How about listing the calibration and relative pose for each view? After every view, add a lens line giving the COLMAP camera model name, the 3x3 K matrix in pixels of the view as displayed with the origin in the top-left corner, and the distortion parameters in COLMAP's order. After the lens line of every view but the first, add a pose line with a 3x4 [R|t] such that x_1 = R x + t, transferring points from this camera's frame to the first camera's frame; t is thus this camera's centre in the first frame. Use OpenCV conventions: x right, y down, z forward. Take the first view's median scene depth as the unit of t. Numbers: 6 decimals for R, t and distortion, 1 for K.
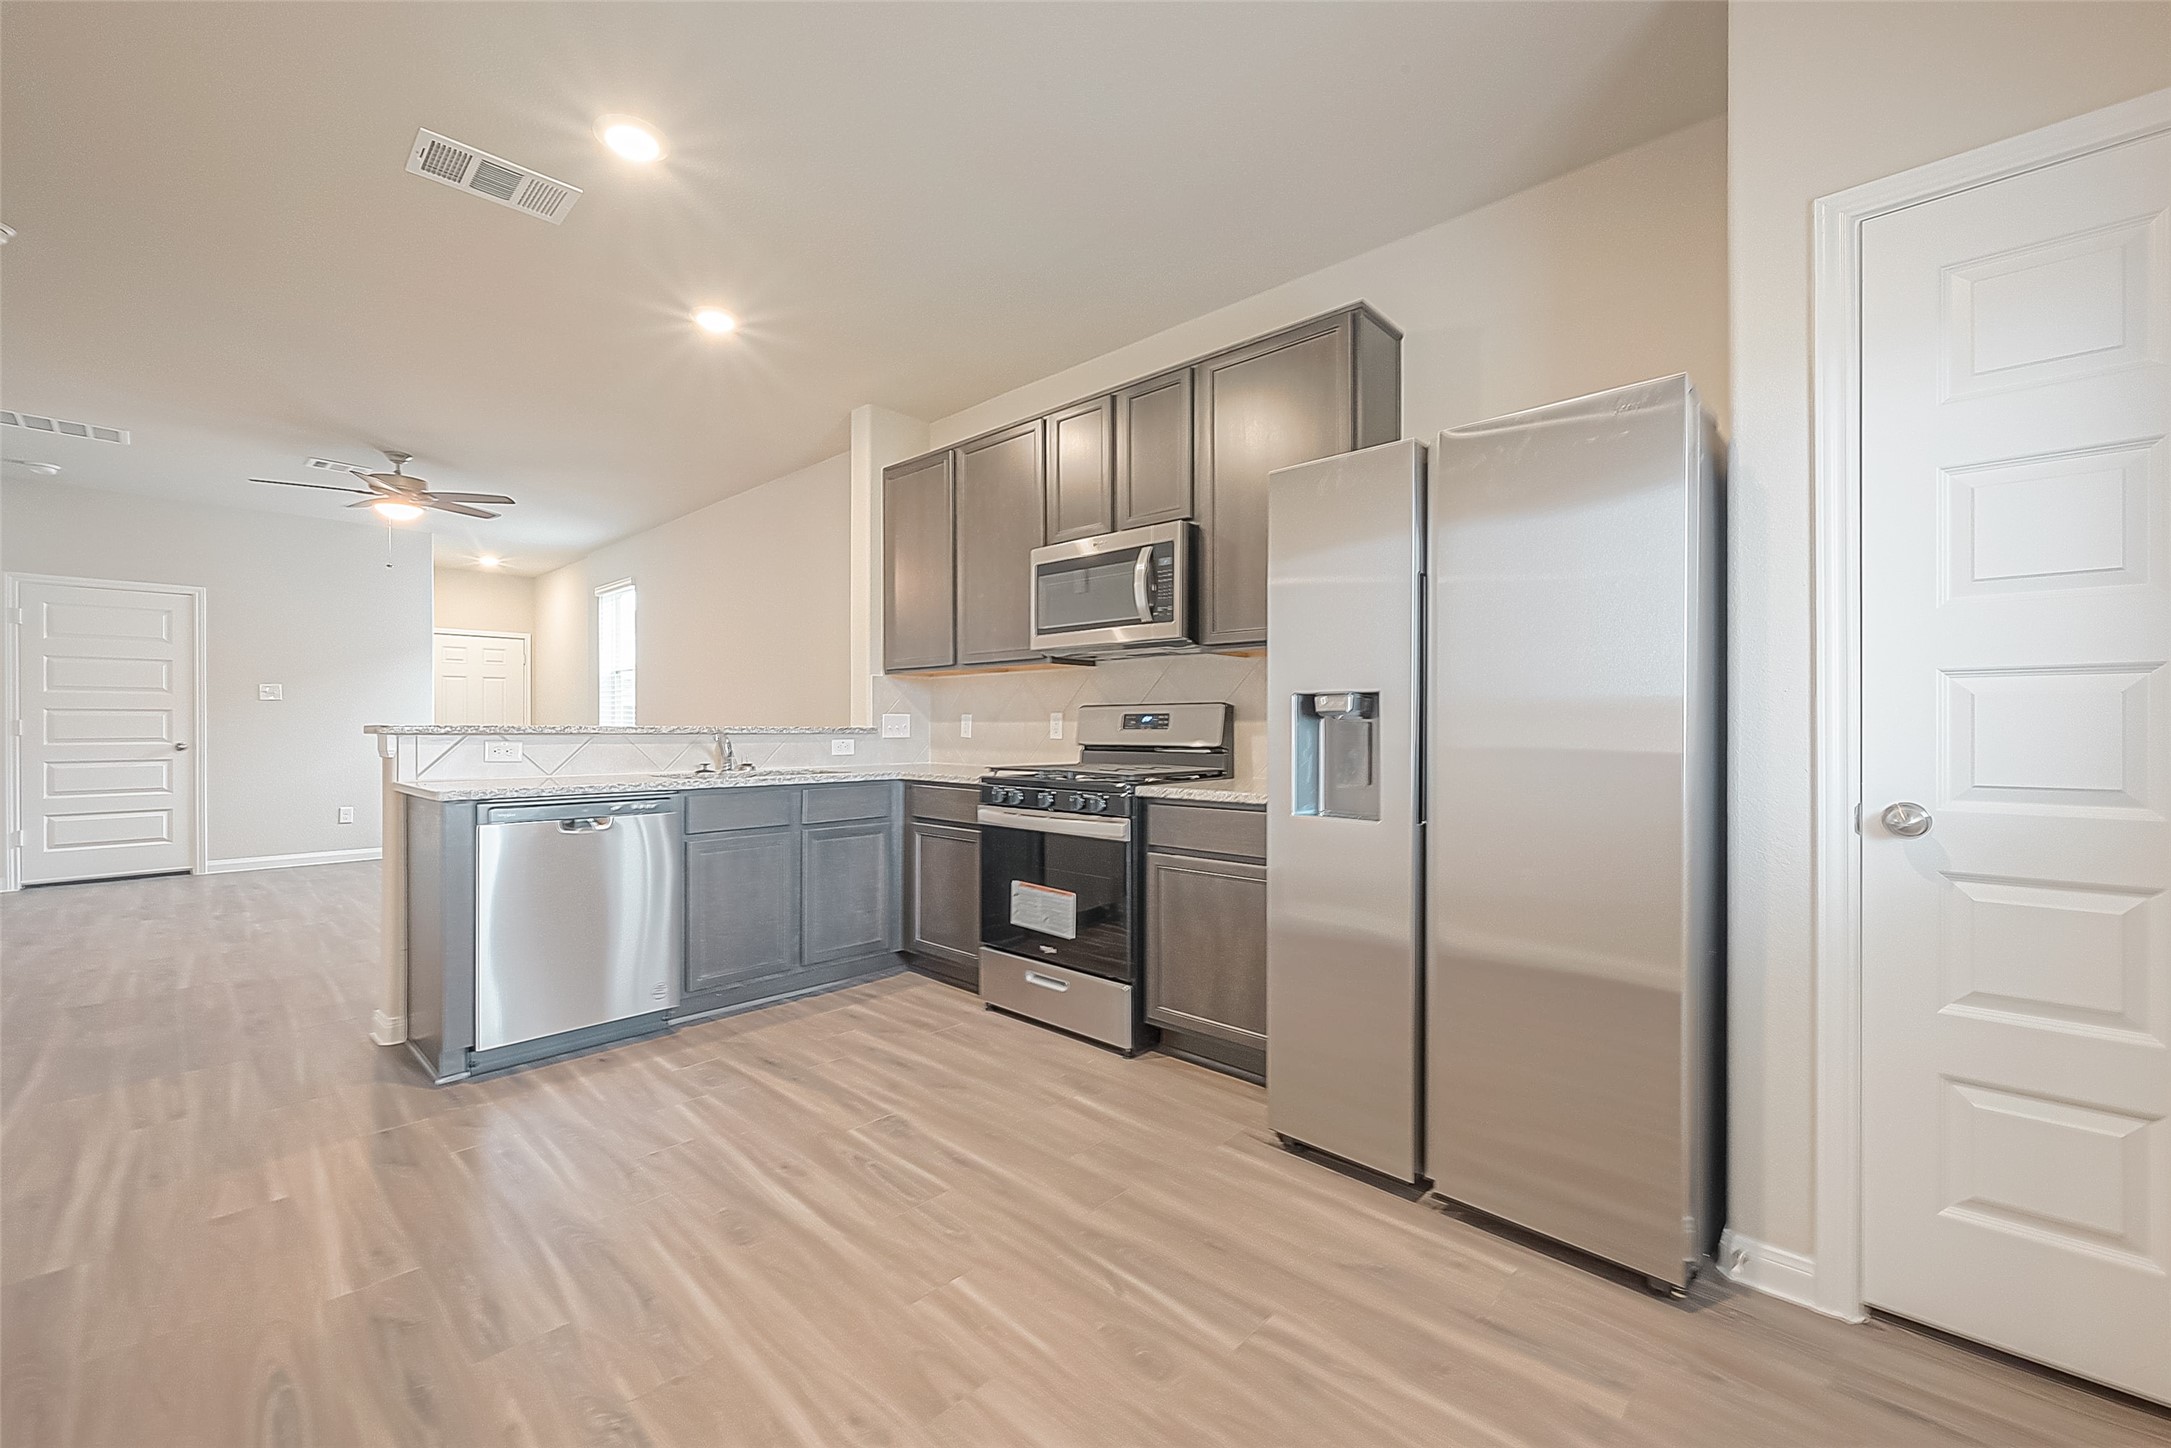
lens RADIAL K [[844.3, 0, 1085.5], [0, 844.3, 724.0], [0, 0, 1]] dist [-0.008239, -0.000276]
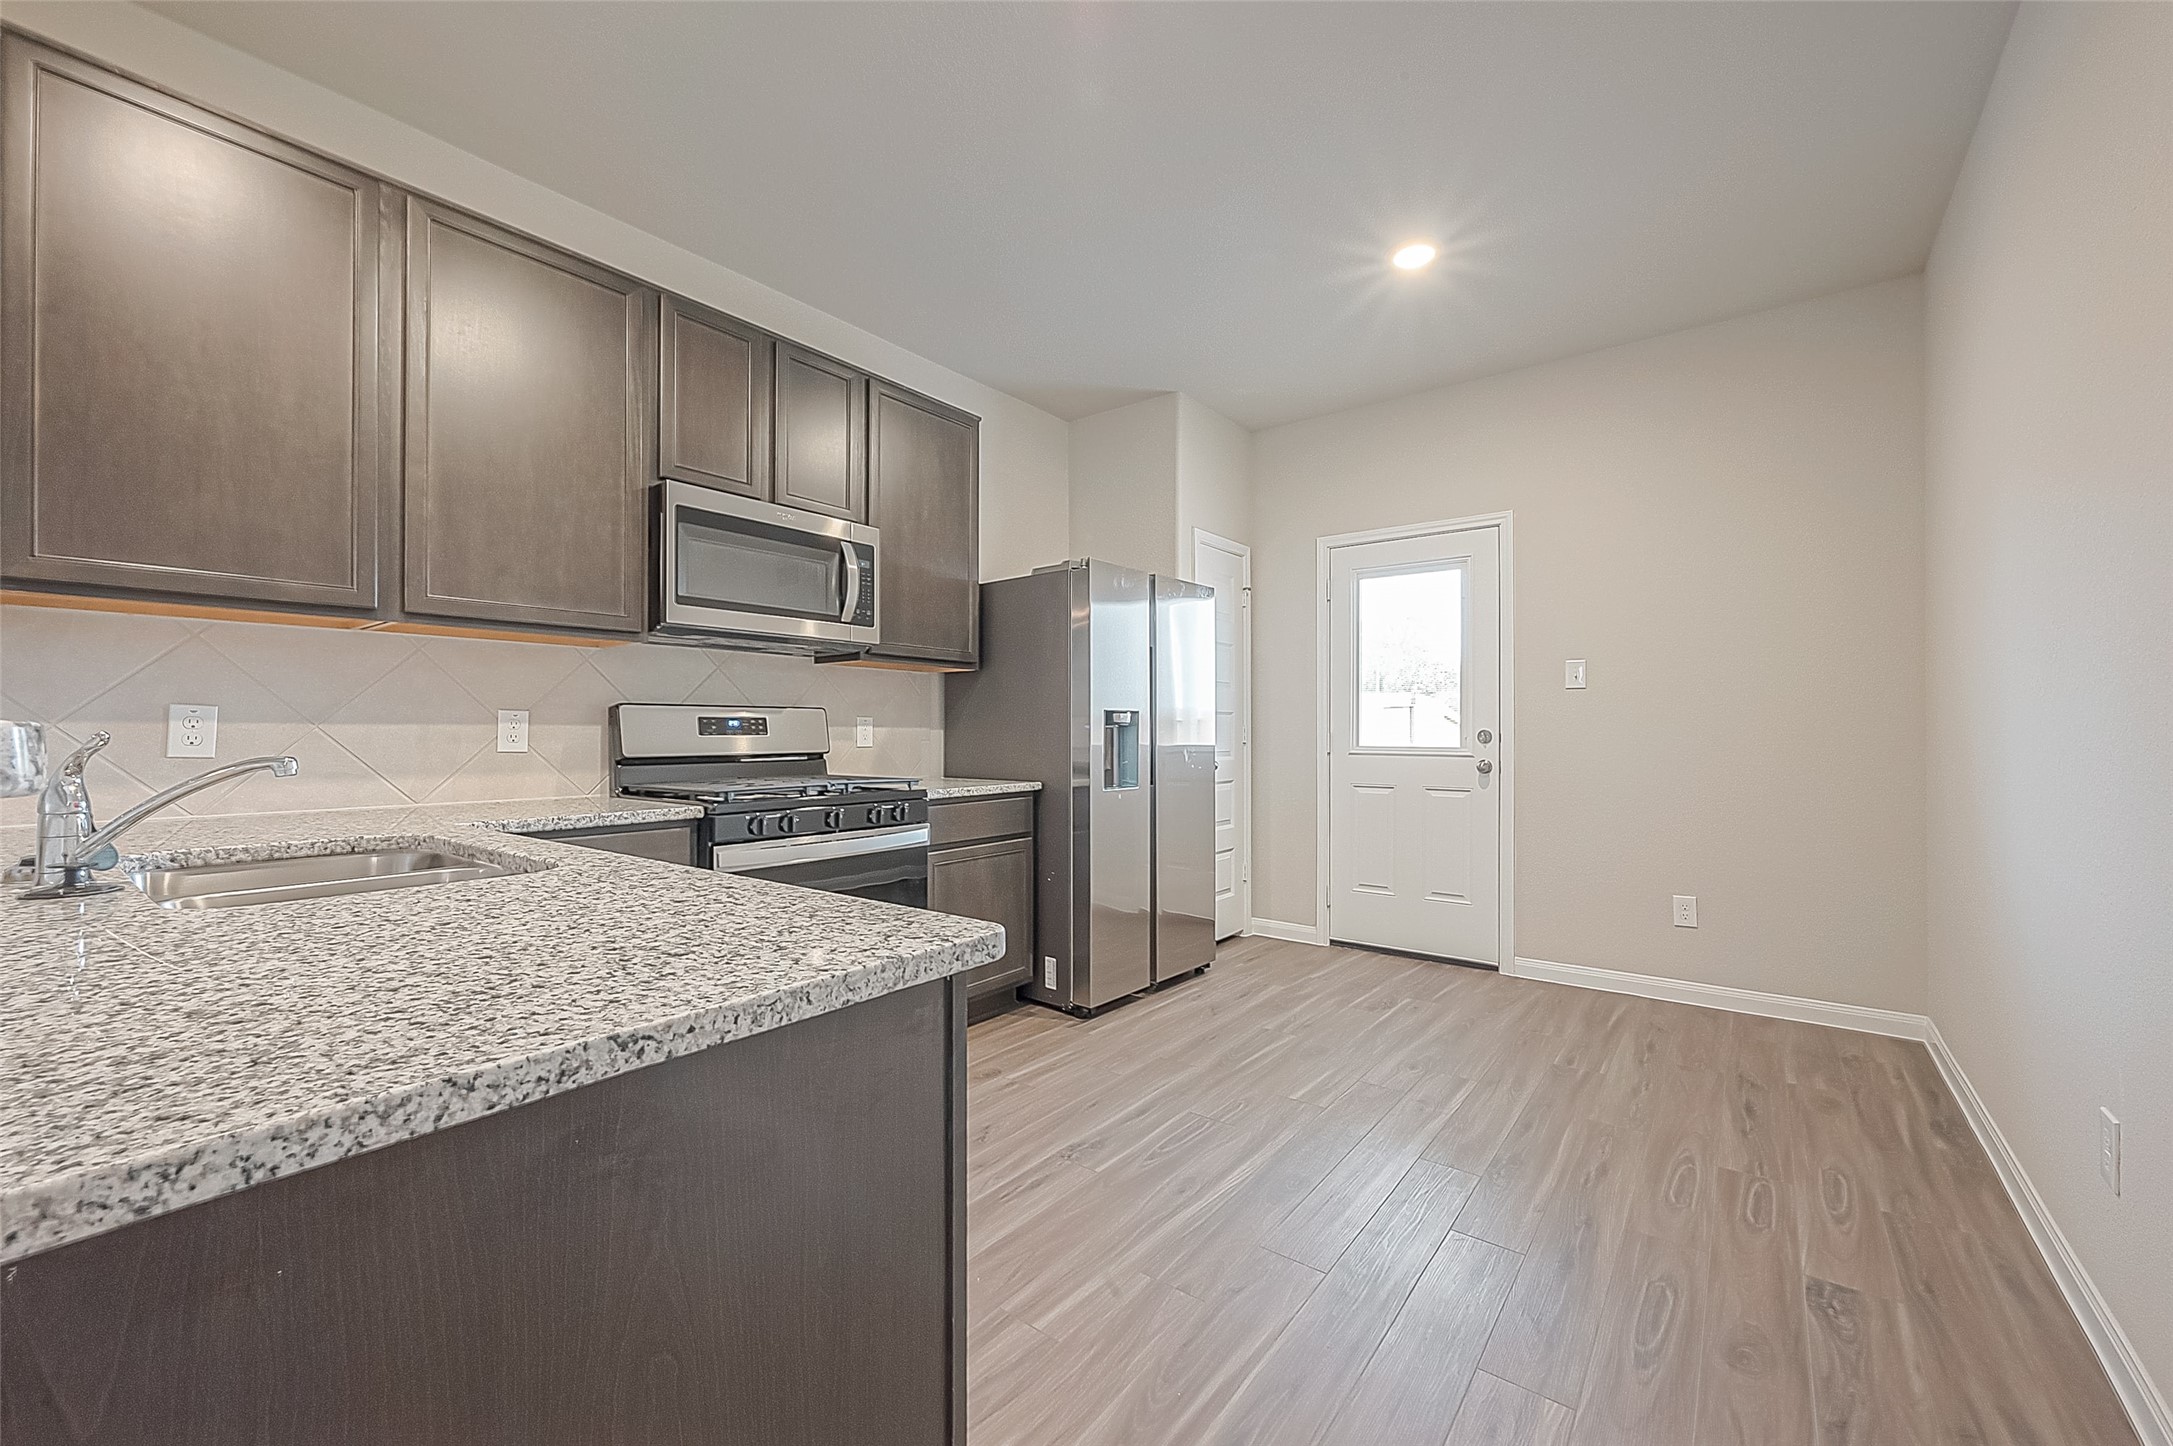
lens RADIAL K [[855.7, 0, 1077.3], [0, 855.7, 723.3], [0, 0, 1]] dist [-0.002981, -0.000468]
pose [[-0.069257, 0.009588, 0.997553, -0.755161], [-0.001271, 0.999952, -0.009699, 0.001895], [-0.997598, -0.001940, -0.069241, 0.676077]]
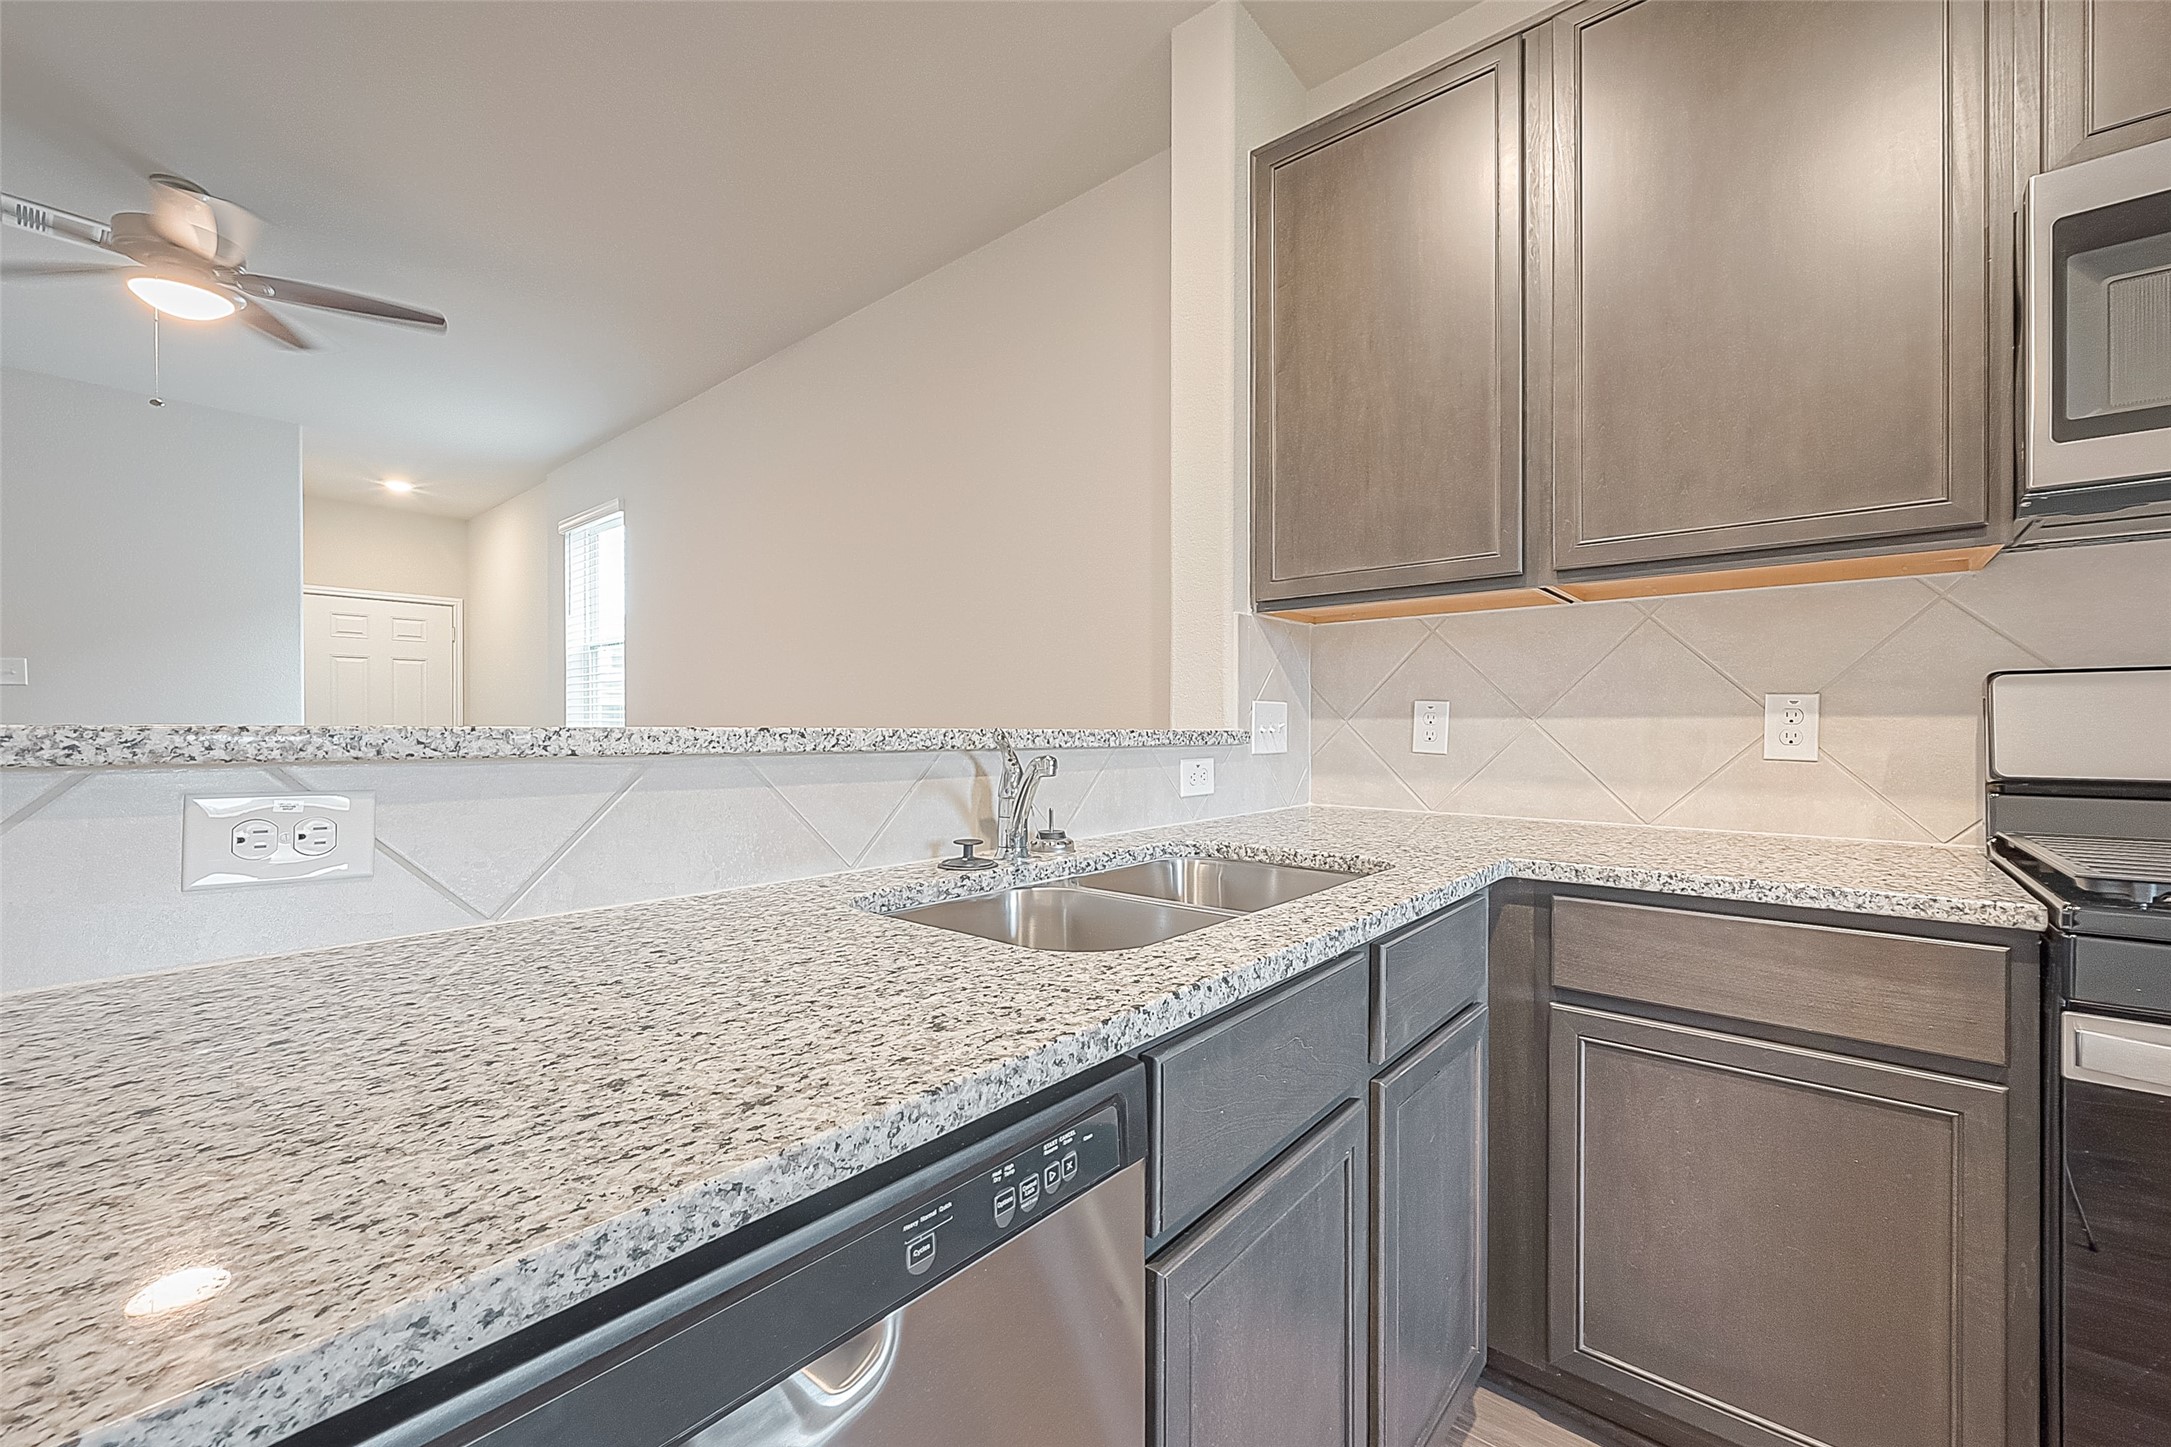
lens RADIAL K [[880.3, 0, 1085.5], [0, 880.3, 723.5], [0, 0, 1]] dist [-0.003562, -0.000450]
pose [[0.999587, -0.000046, 0.028732, -0.408907], [0.000199, 0.999986, -0.005336, 0.002878], [-0.028731, 0.005339, 0.999573, 0.645344]]
